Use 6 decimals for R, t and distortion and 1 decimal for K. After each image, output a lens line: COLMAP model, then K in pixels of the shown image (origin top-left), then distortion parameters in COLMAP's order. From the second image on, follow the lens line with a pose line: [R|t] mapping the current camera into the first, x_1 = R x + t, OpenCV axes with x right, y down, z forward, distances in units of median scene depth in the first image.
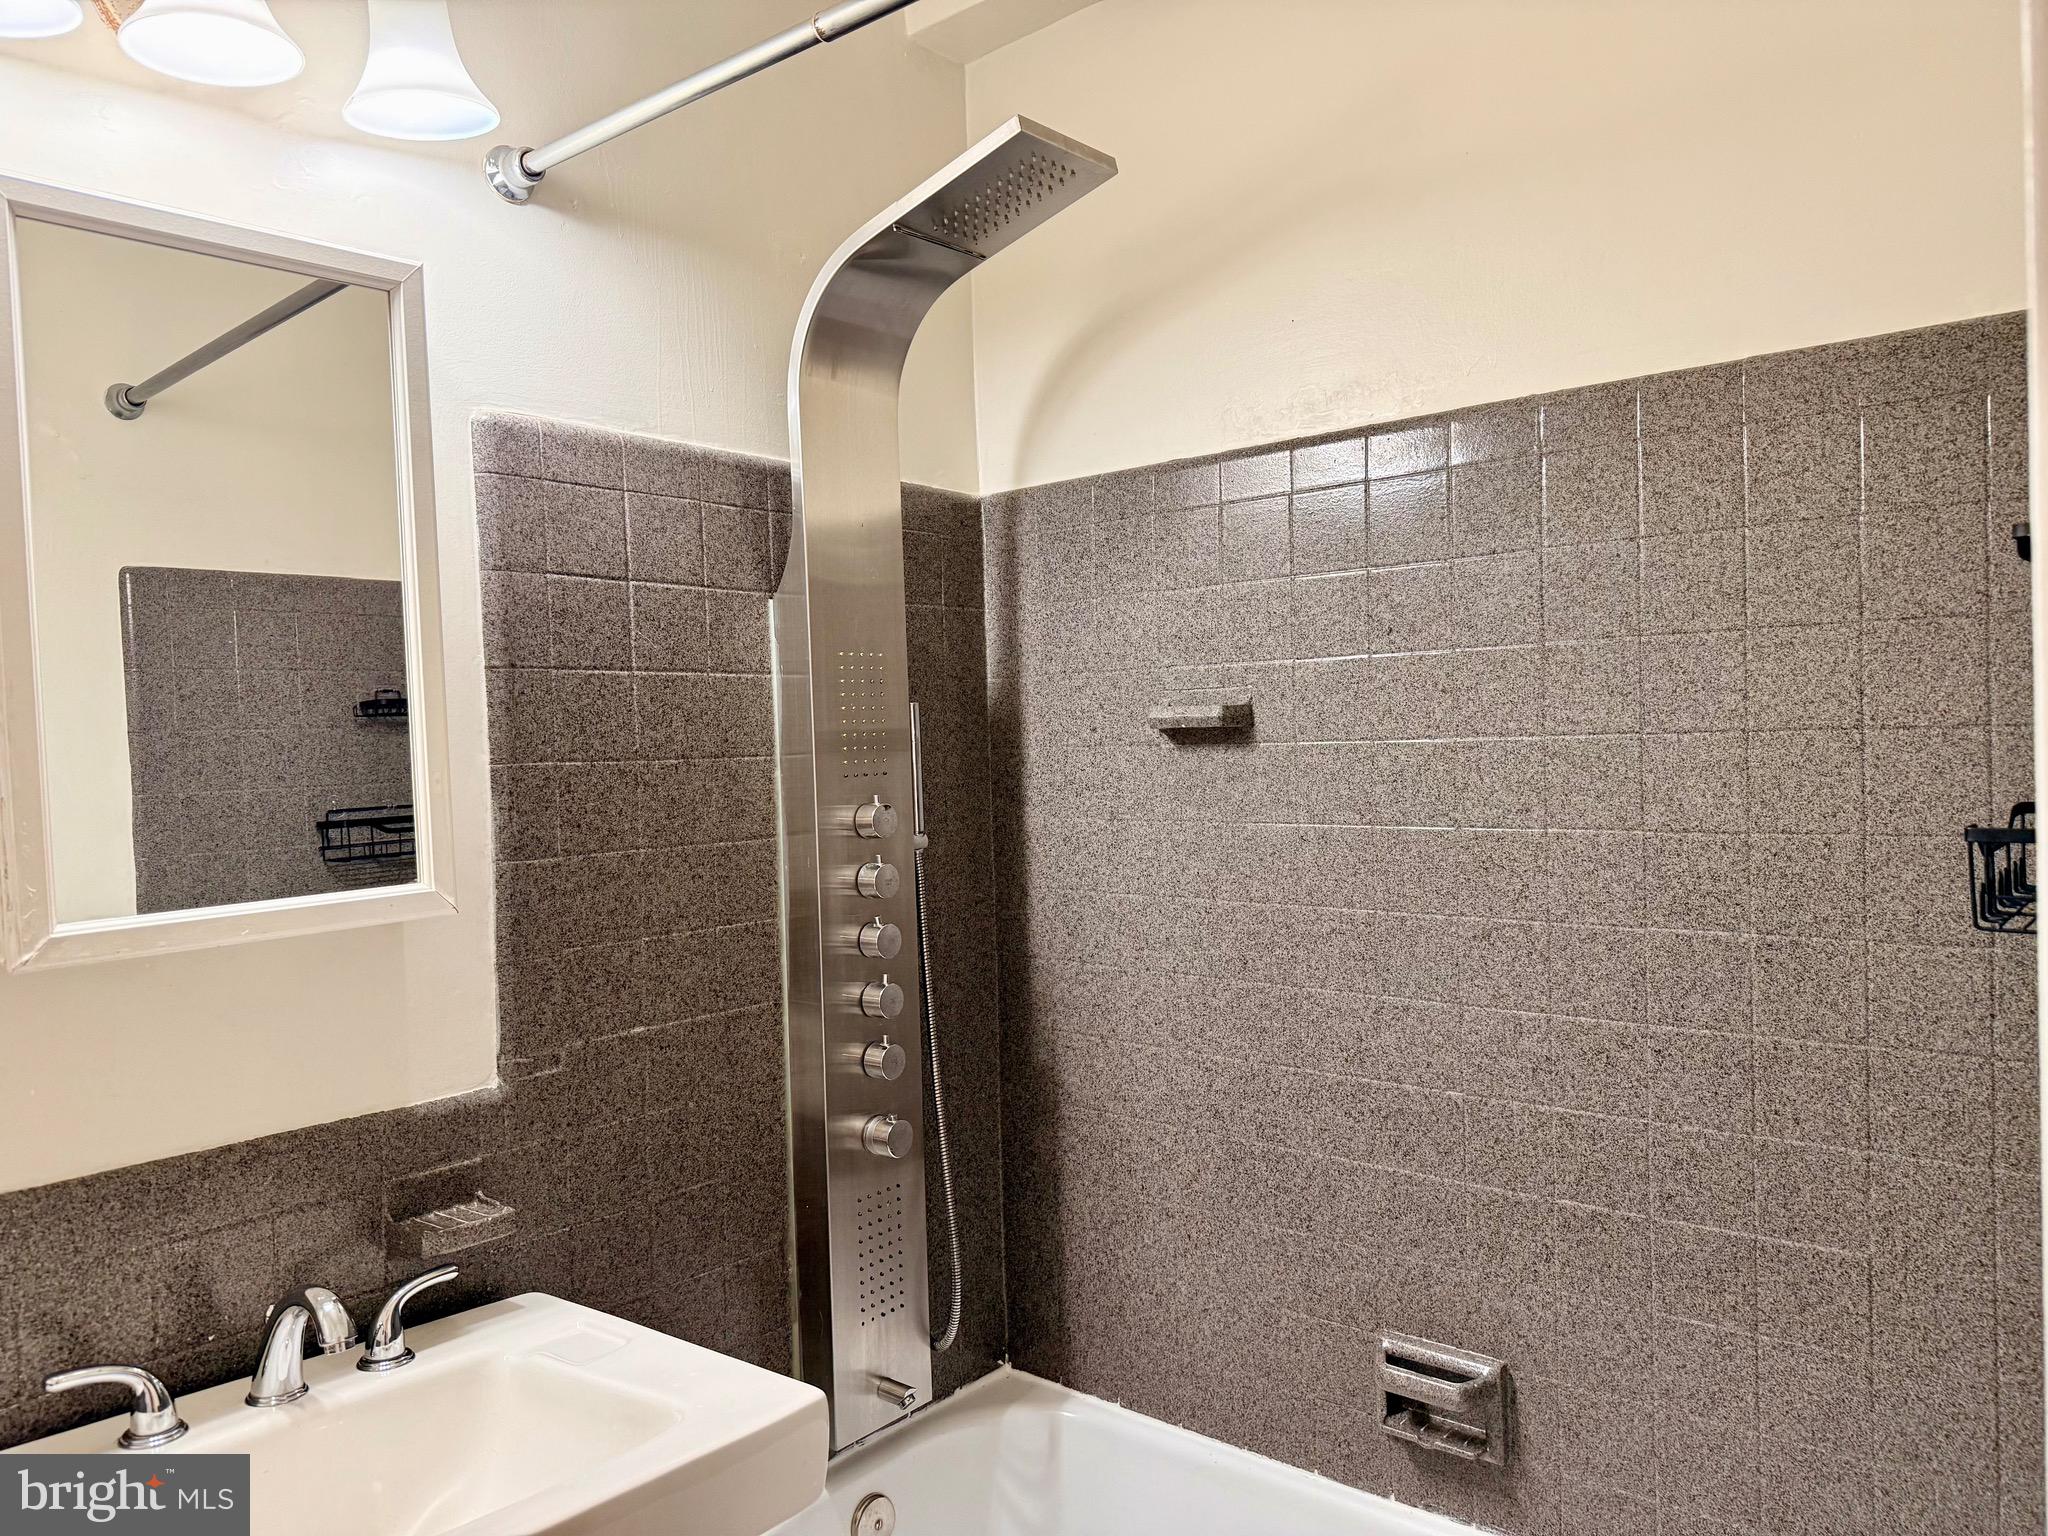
lens RADIAL K [[1440.8, 0, 1024.4], [0, 1440.8, 770.6], [0, 0, 1]] dist [0.032038, -0.057218]
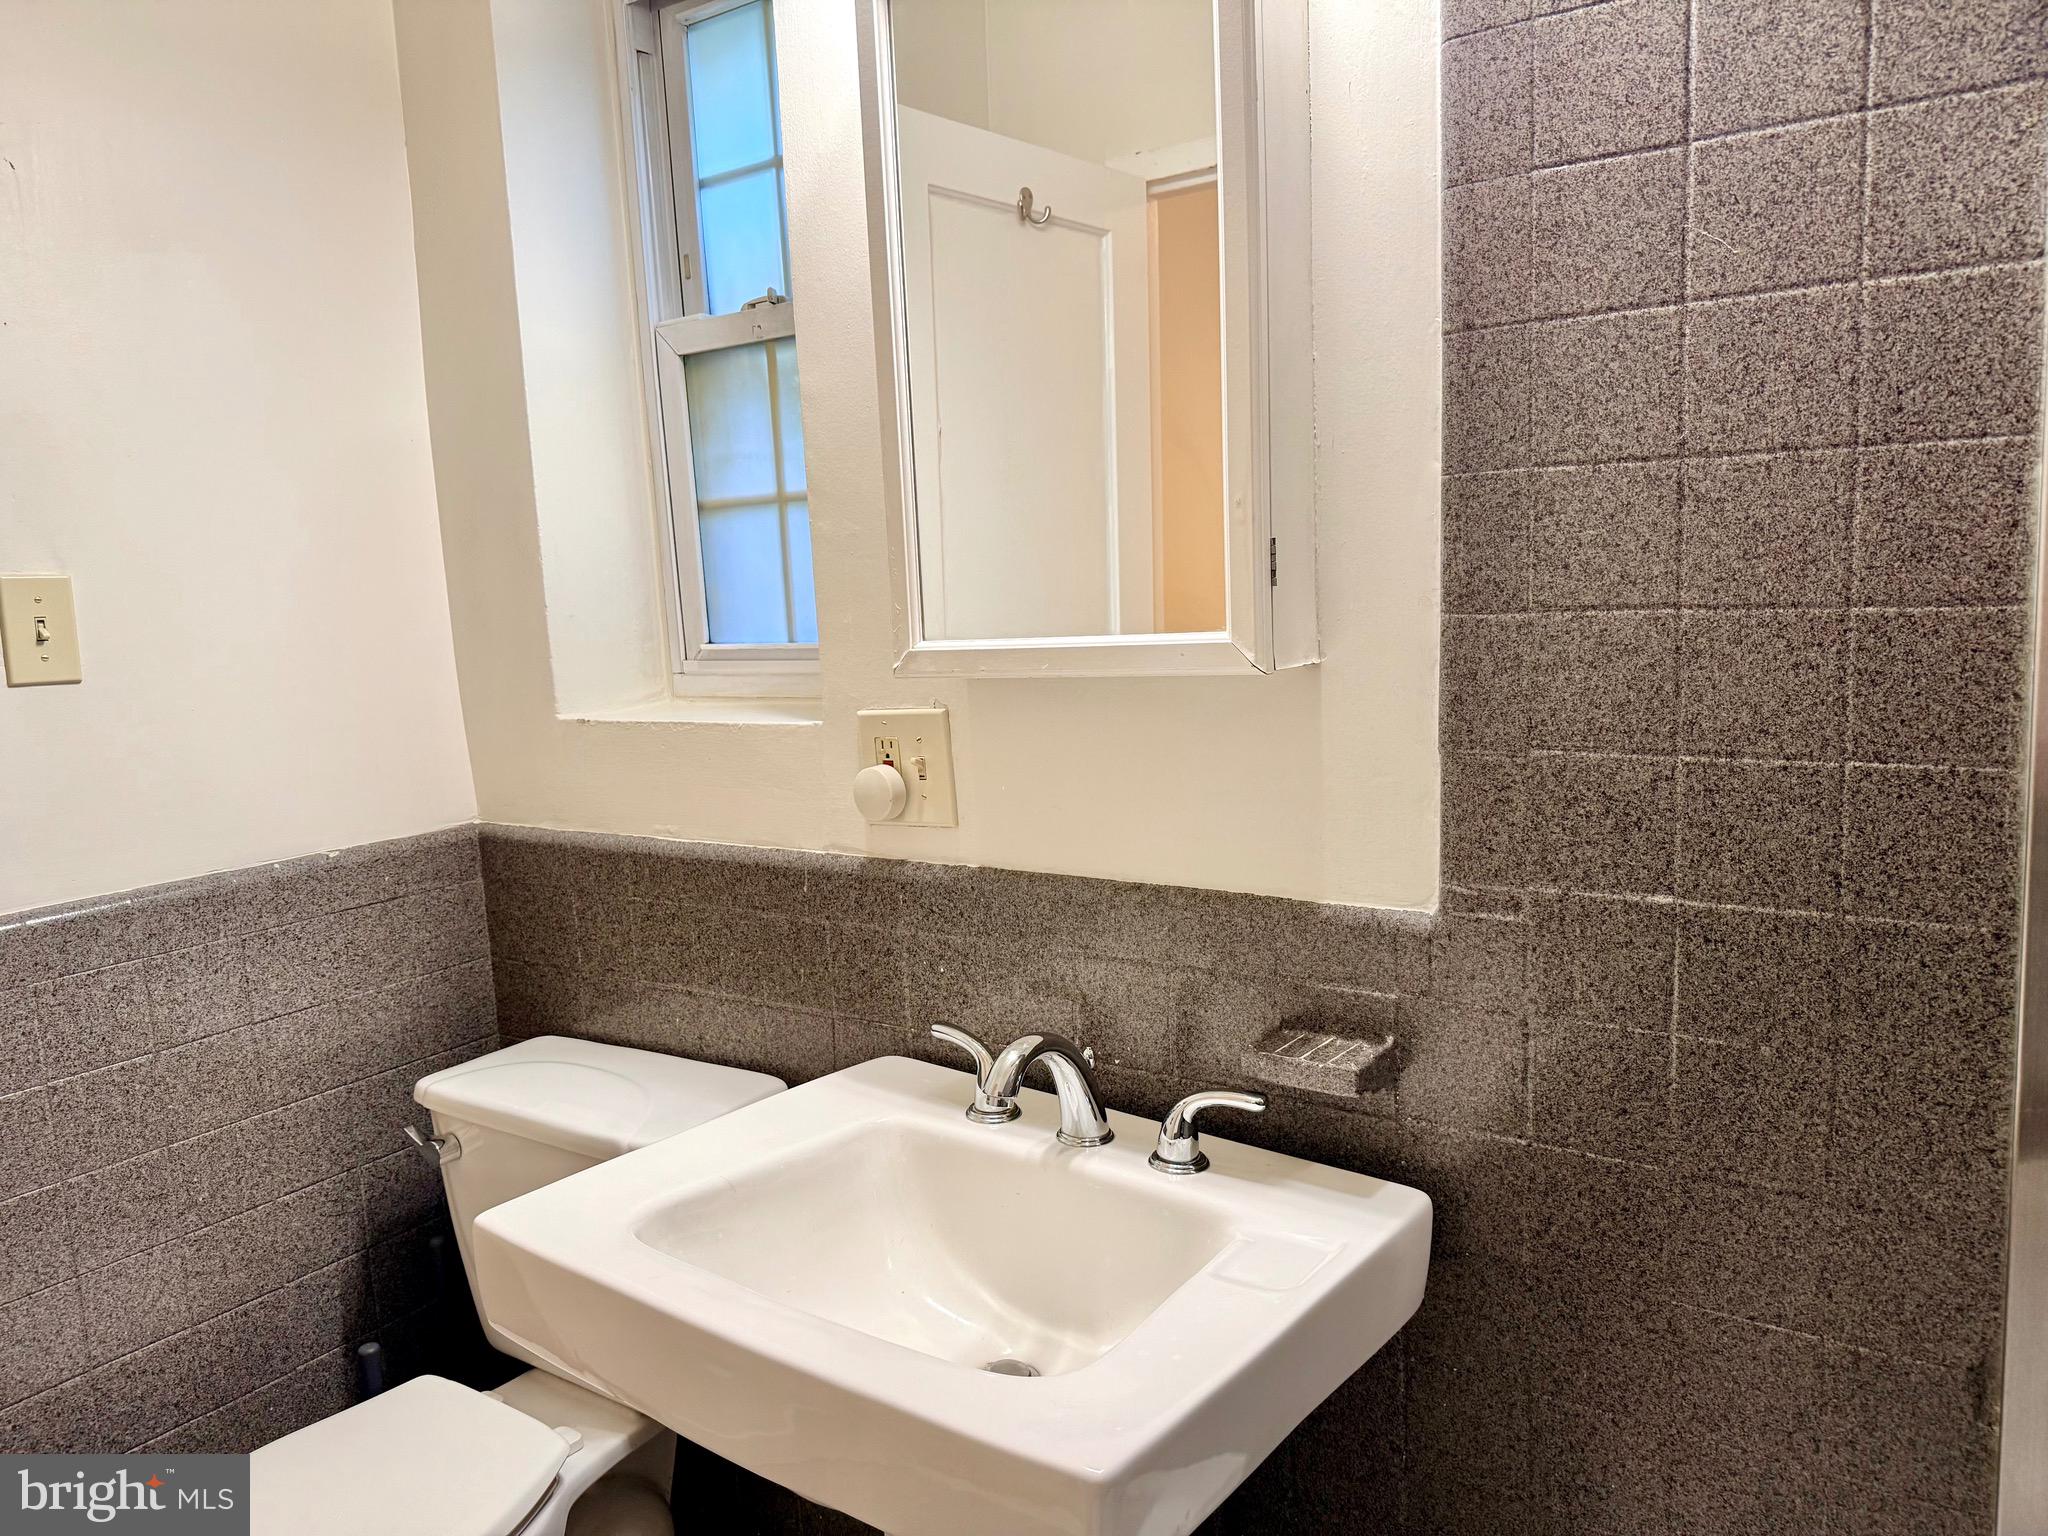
lens RADIAL K [[1440.8, 0, 1024.5], [0, 1440.8, 764.4], [0, 0, 1]] dist [0.032038, -0.057218]
pose [[0.086574, 0.164773, -0.982525, 0.322252], [0.021929, 0.985673, 0.167234, 0.011827], [0.996004, -0.036024, 0.081720, 0.696558]]
